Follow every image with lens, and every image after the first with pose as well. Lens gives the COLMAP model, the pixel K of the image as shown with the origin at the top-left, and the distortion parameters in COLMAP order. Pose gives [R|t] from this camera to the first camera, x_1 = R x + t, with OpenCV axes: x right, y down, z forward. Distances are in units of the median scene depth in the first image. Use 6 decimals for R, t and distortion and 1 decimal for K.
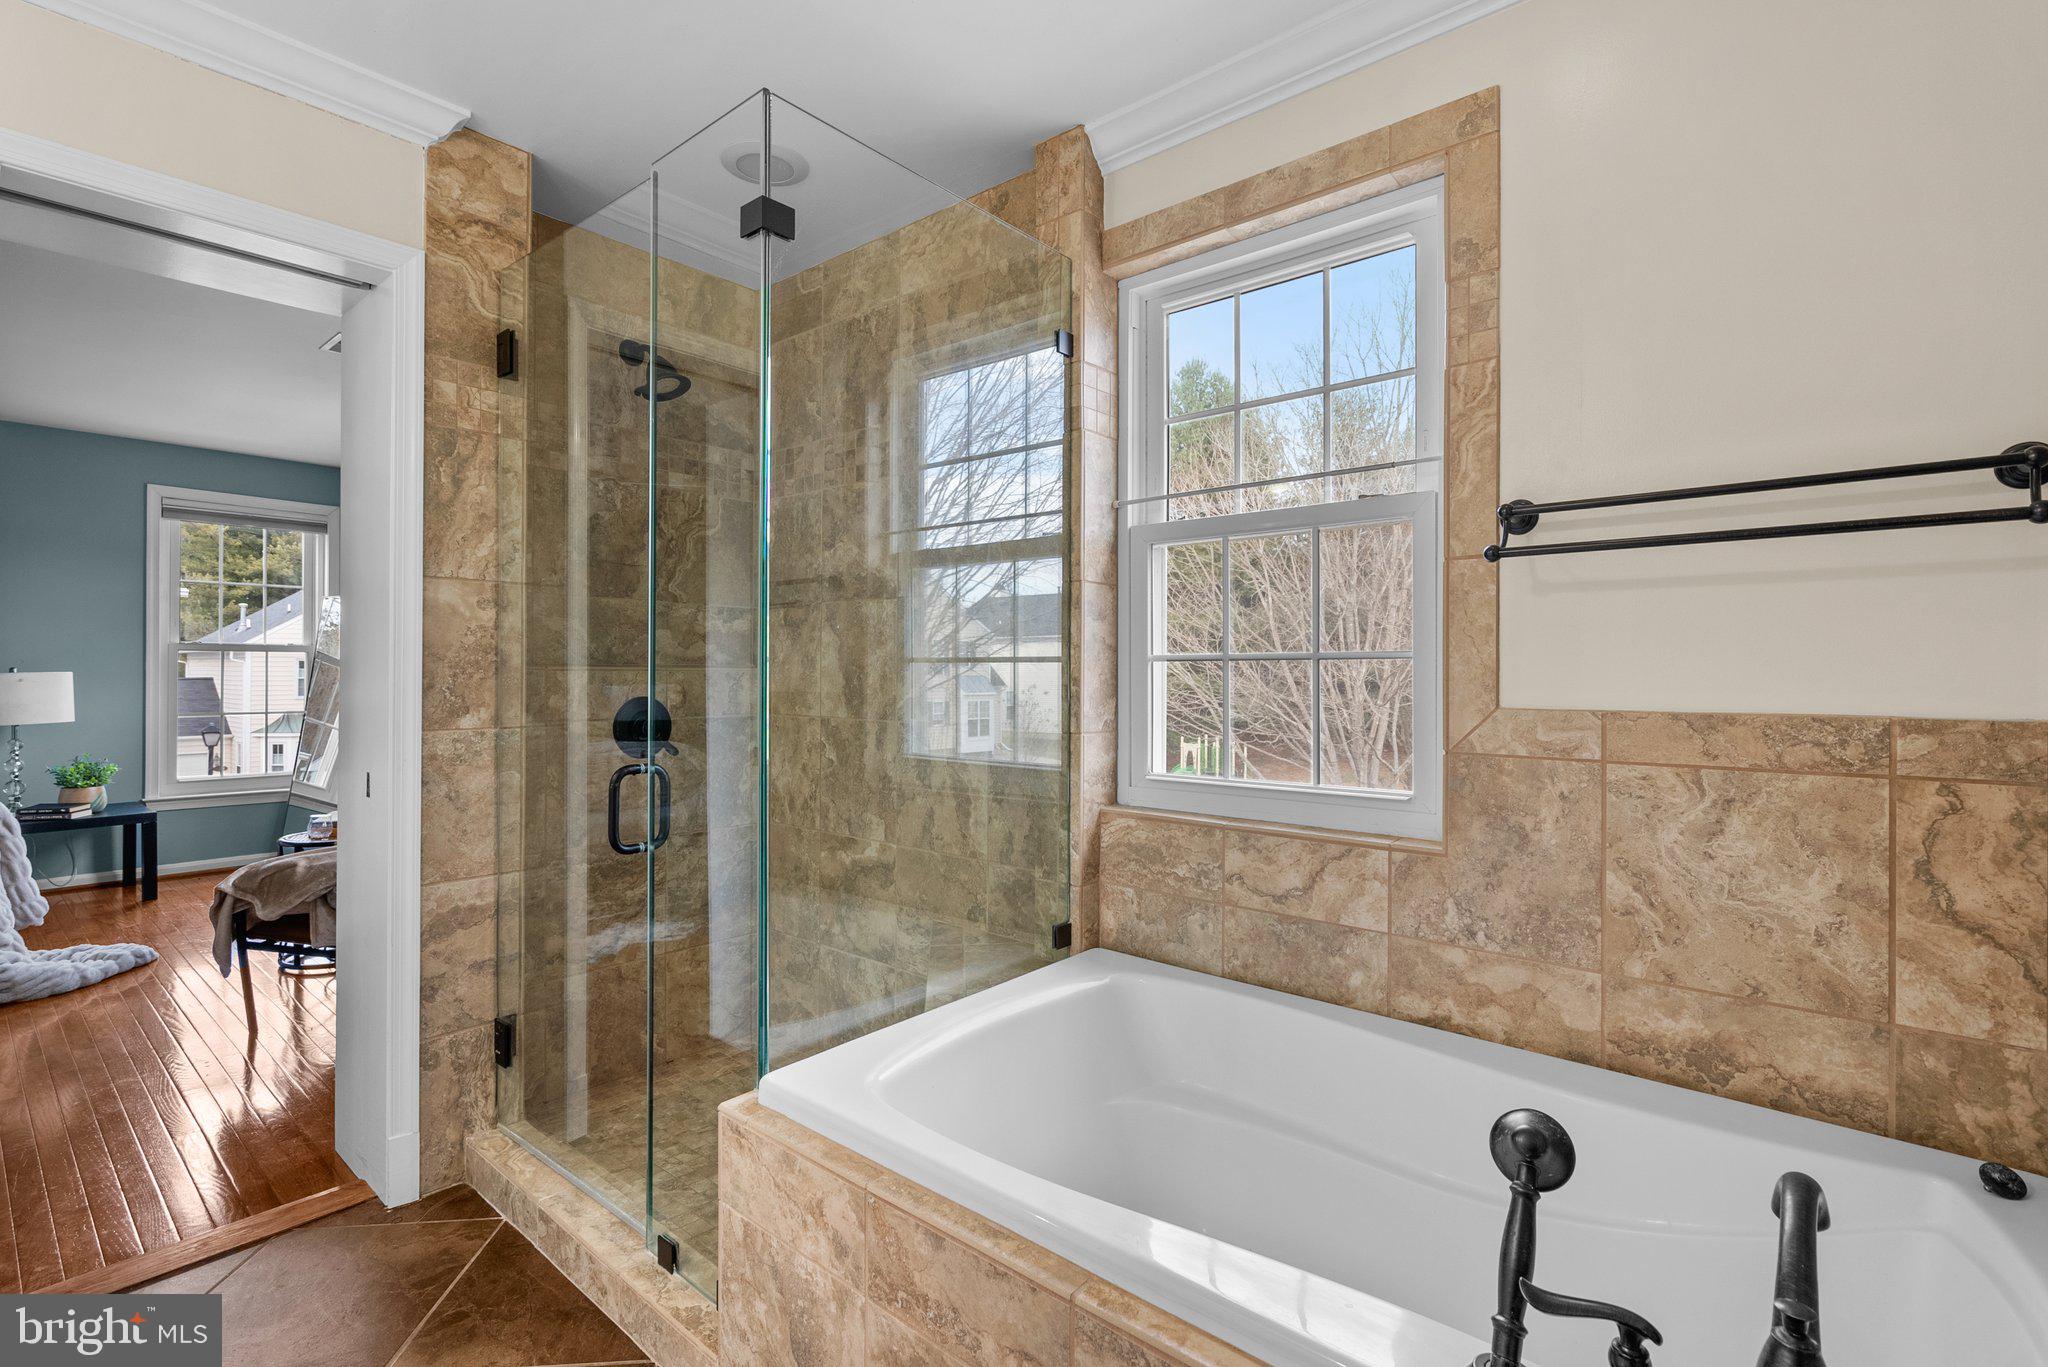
lens RADIAL K [[935.2, 0, 1027.0], [0, 935.2, 679.3], [0, 0, 1]] dist [0.002986, 0.000053]
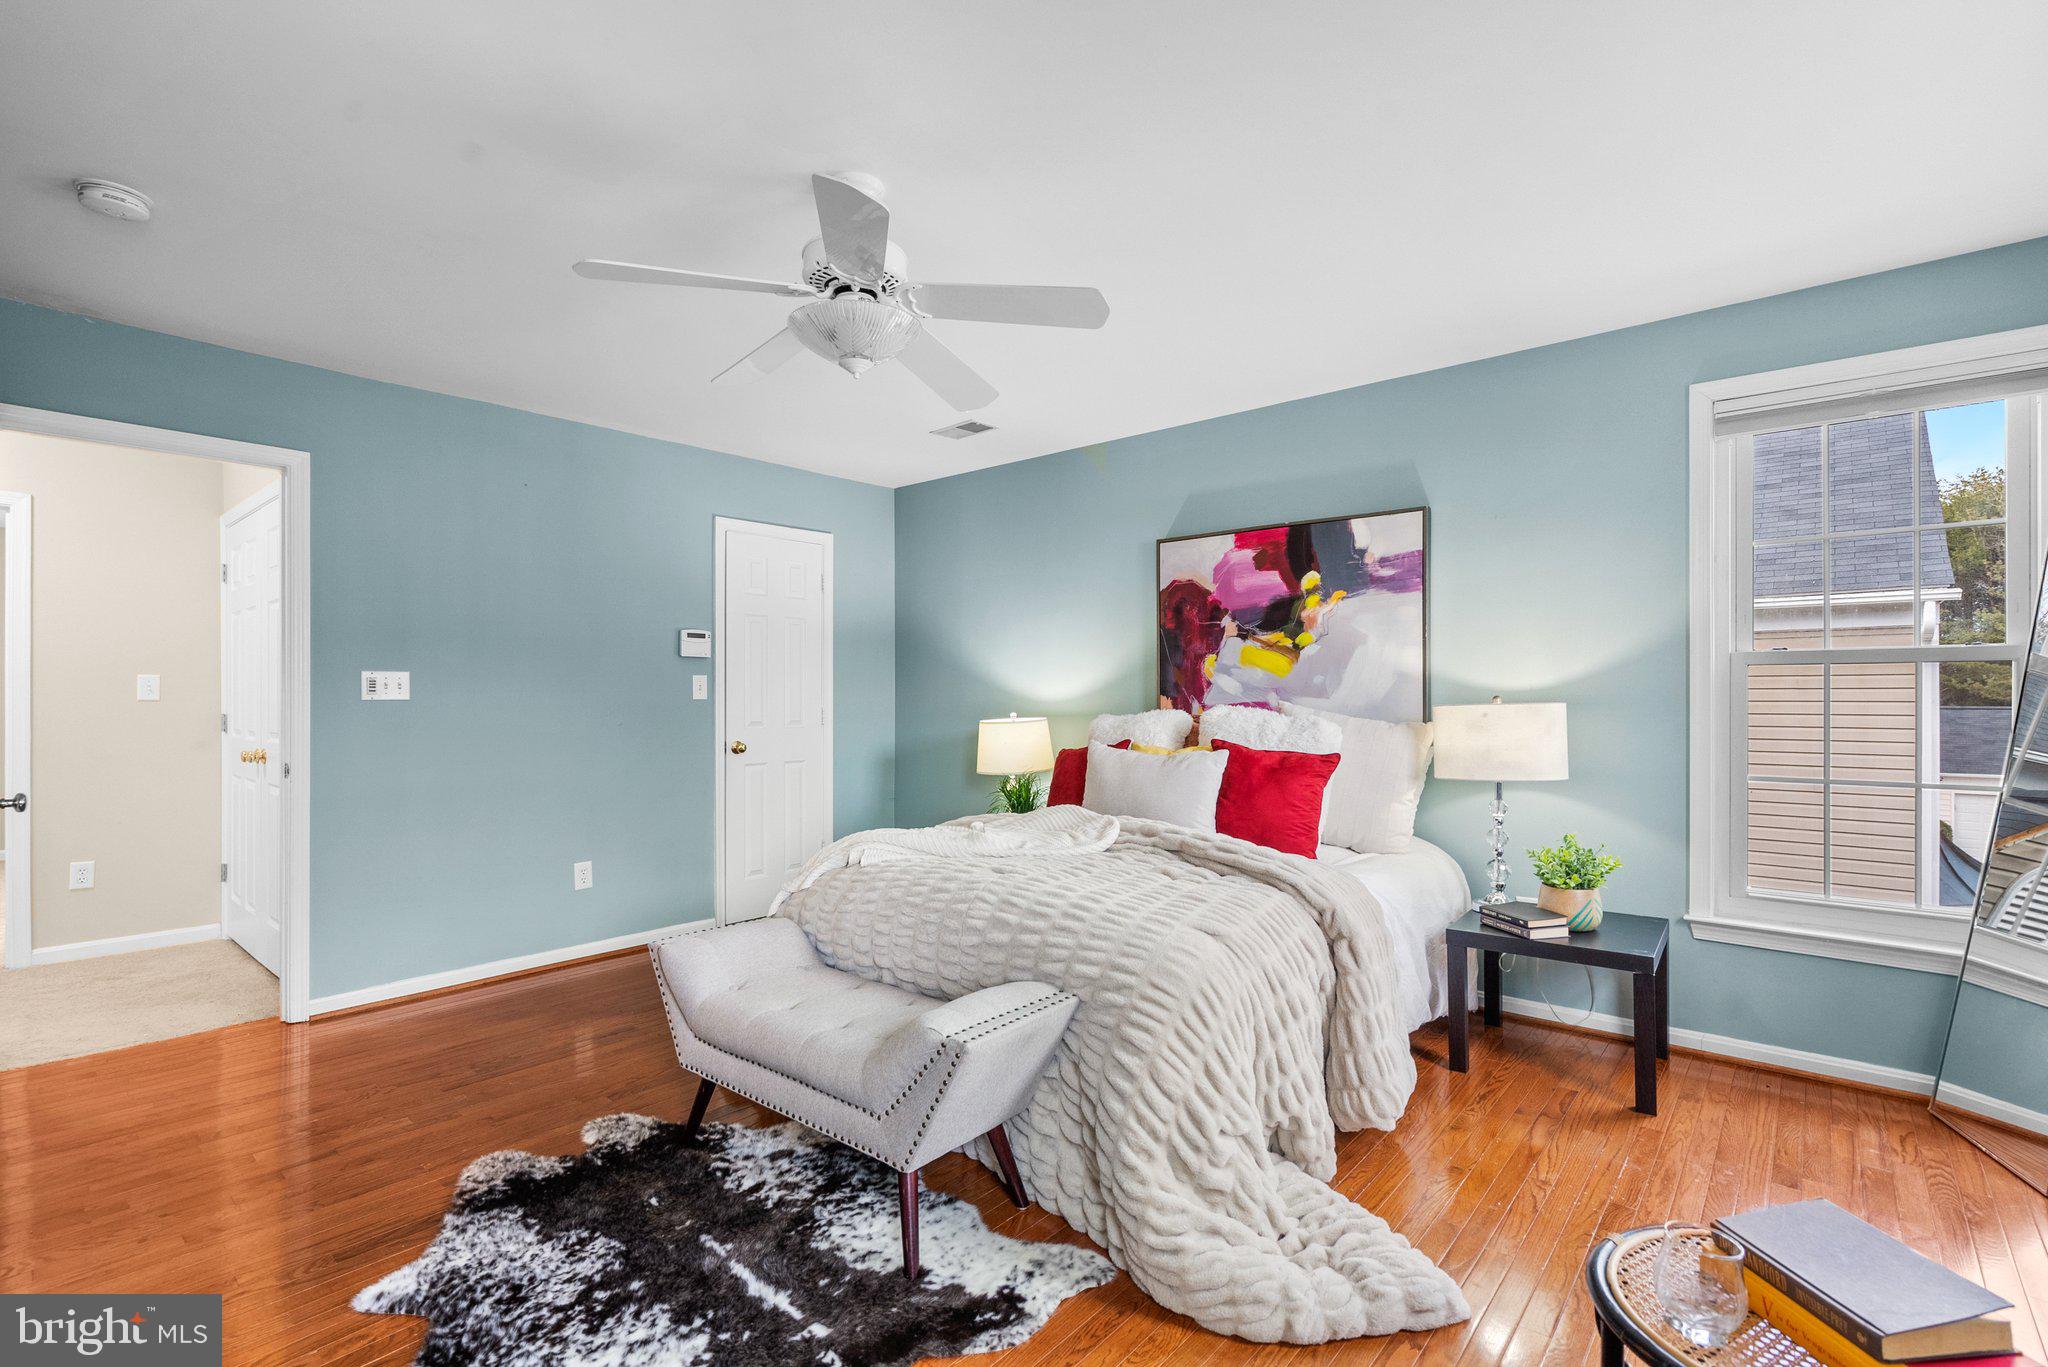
lens RADIAL K [[935.2, 0, 1027.6], [0, 935.2, 693.3], [0, 0, 1]] dist [0.002986, 0.000053]
pose [[-0.006432, -0.005465, -0.999964, -0.384513], [-0.000943, 0.999985, -0.005459, -0.010674], [0.999979, 0.000908, -0.006437, 0.655895]]
